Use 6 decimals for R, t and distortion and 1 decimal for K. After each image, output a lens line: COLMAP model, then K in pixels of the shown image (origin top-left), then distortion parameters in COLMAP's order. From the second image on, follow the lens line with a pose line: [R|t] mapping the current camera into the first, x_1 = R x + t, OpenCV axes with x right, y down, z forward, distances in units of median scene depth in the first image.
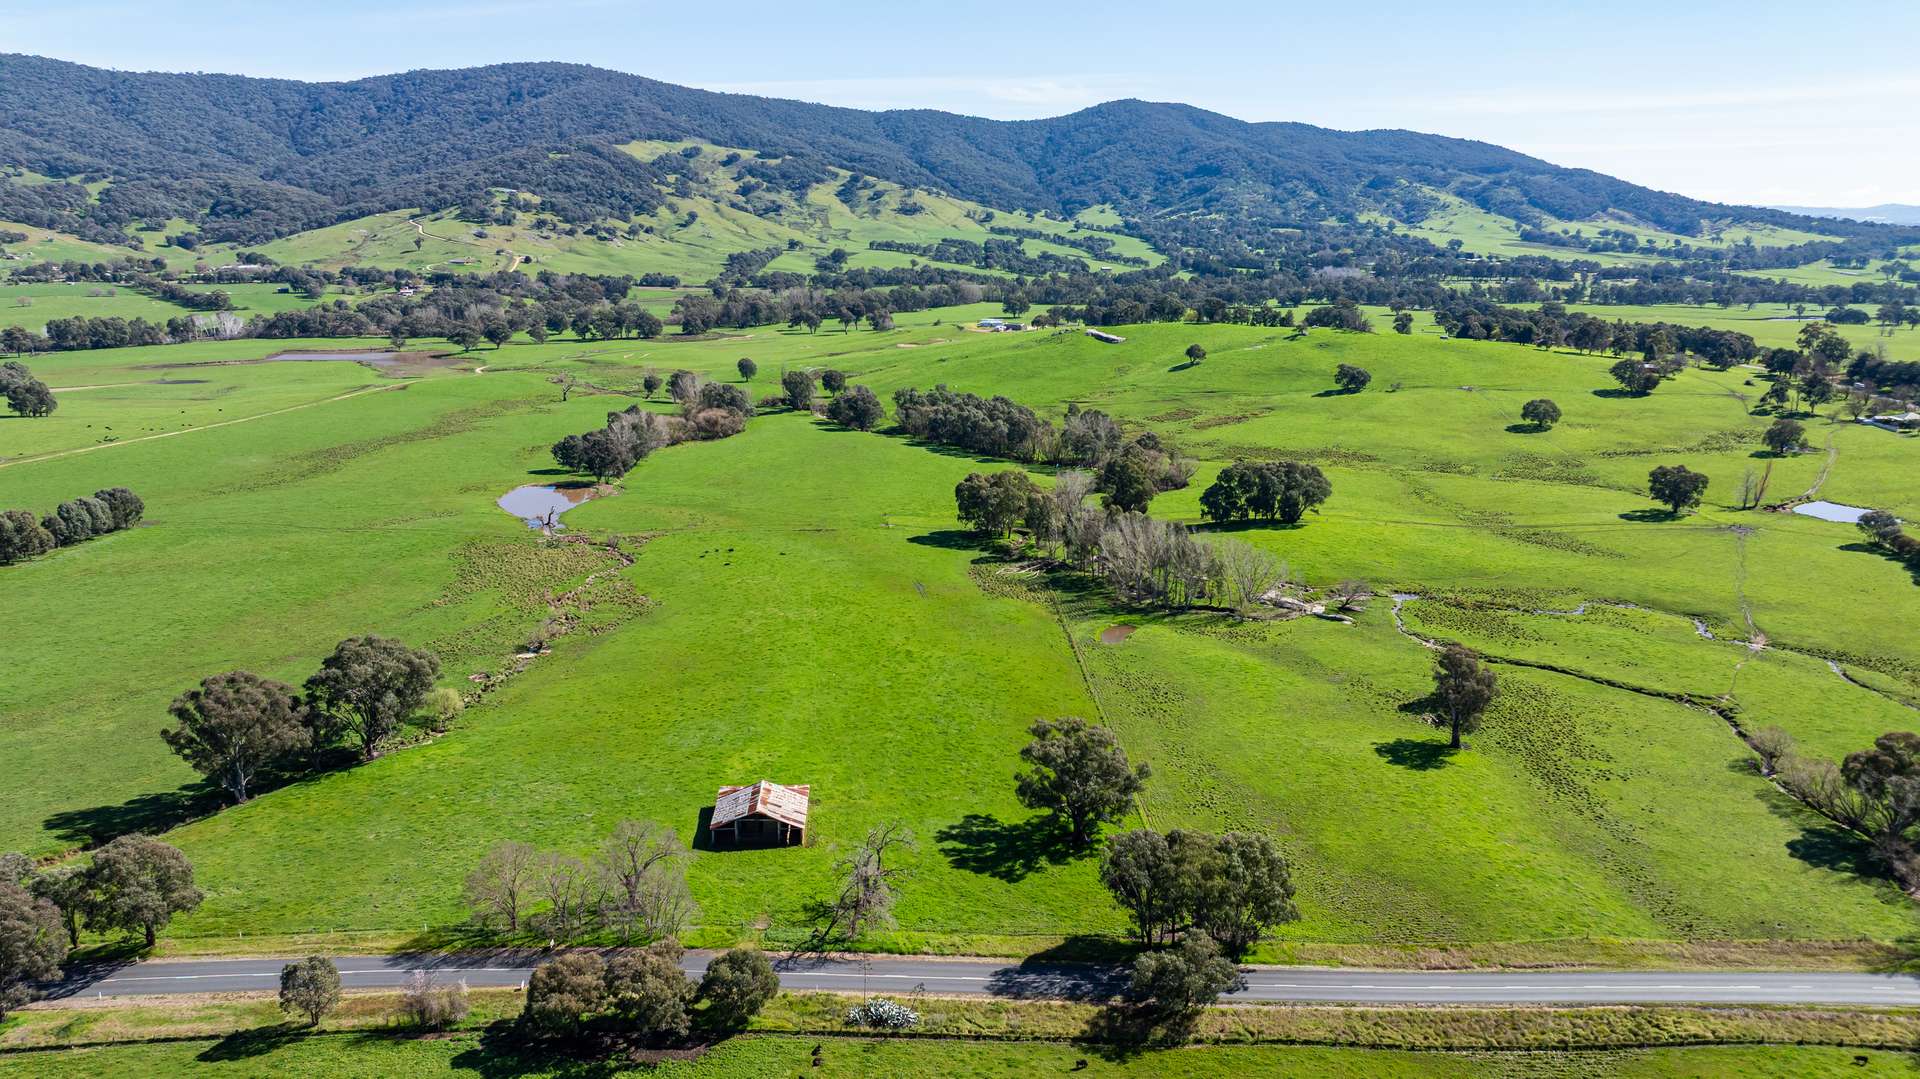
lens RADIAL K [[1340.1, 0, 939.1], [0, 1340.1, 548.7], [0, 0, 1]] dist [-0.050153, 0.053186]
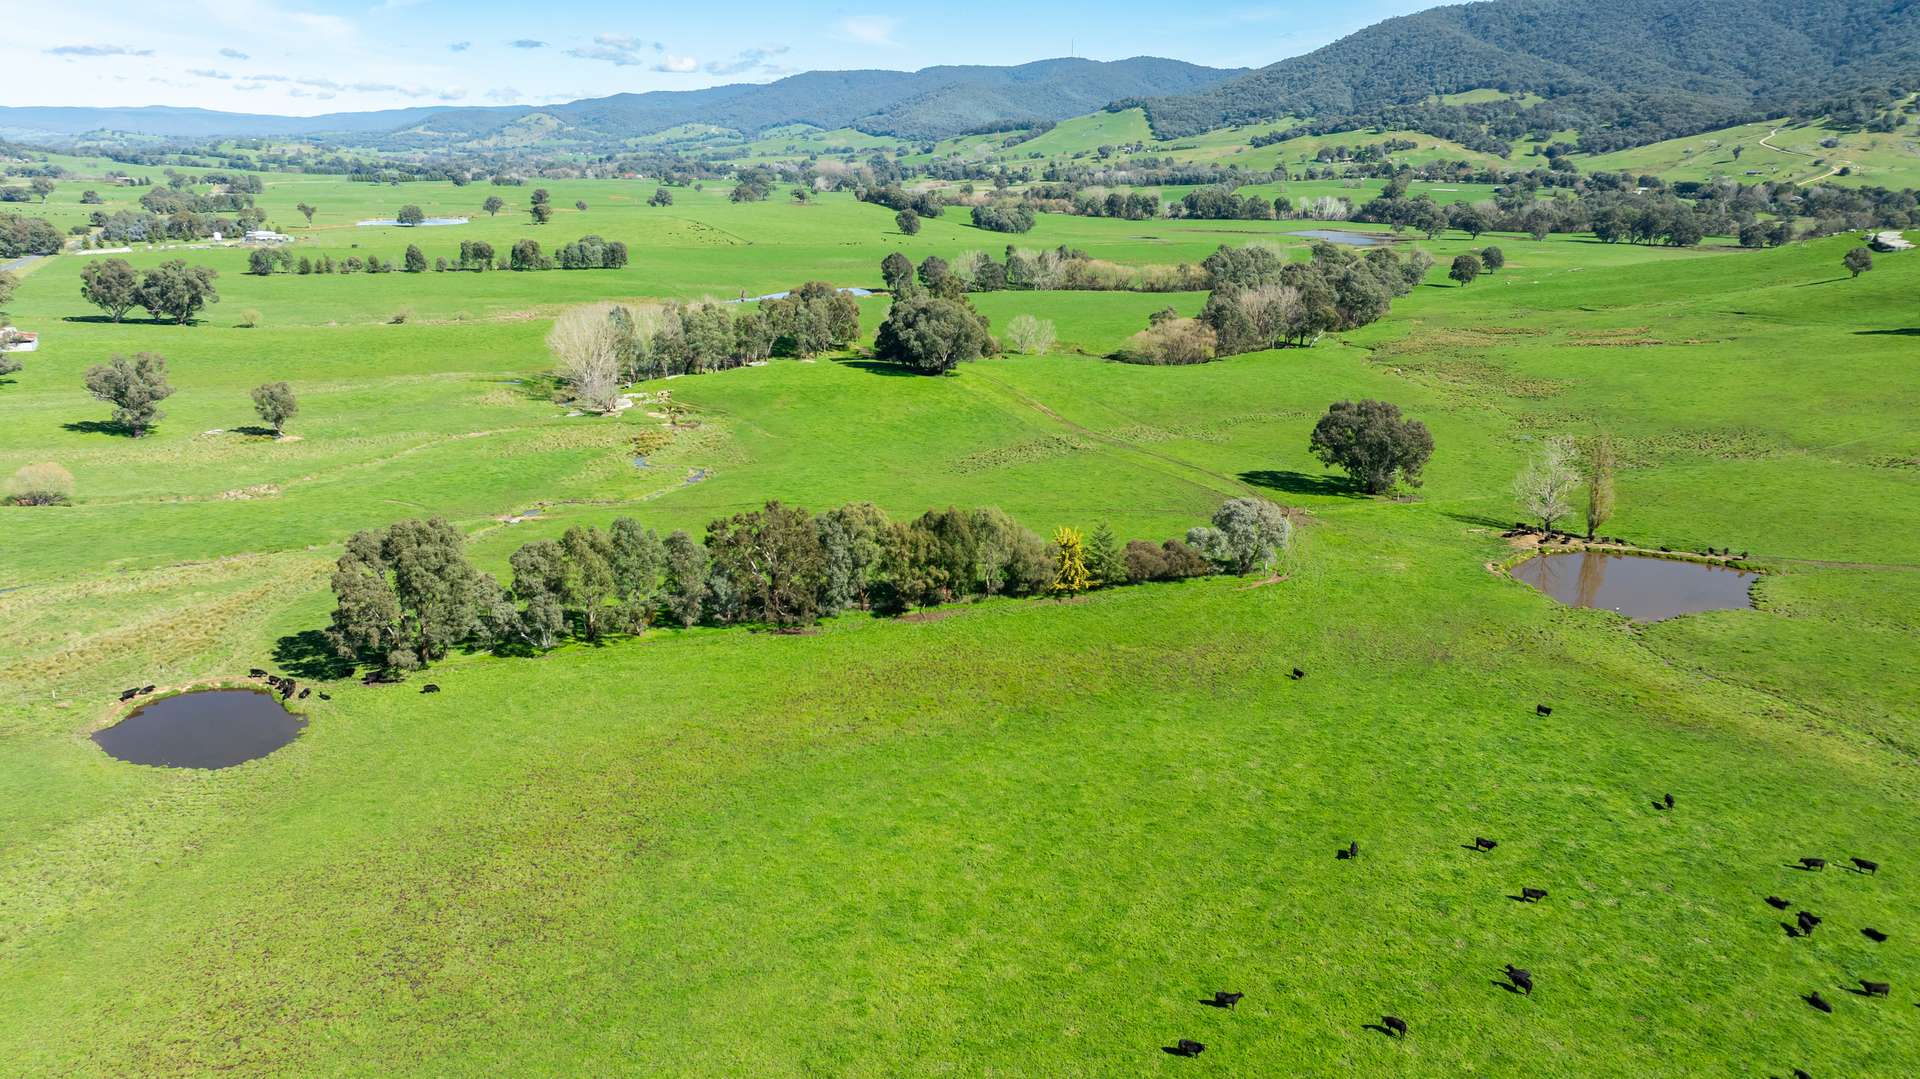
lens RADIAL K [[1340.1, 0, 961.9], [0, 1340.1, 521.2], [0, 0, 1]] dist [-0.050153, 0.053186]
pose [[0.425009, 0.240056, -0.872778, 0.137466], [-0.218660, 0.962866, 0.158356, -0.009691], [0.878382, 0.123539, 0.461717, 0.091702]]
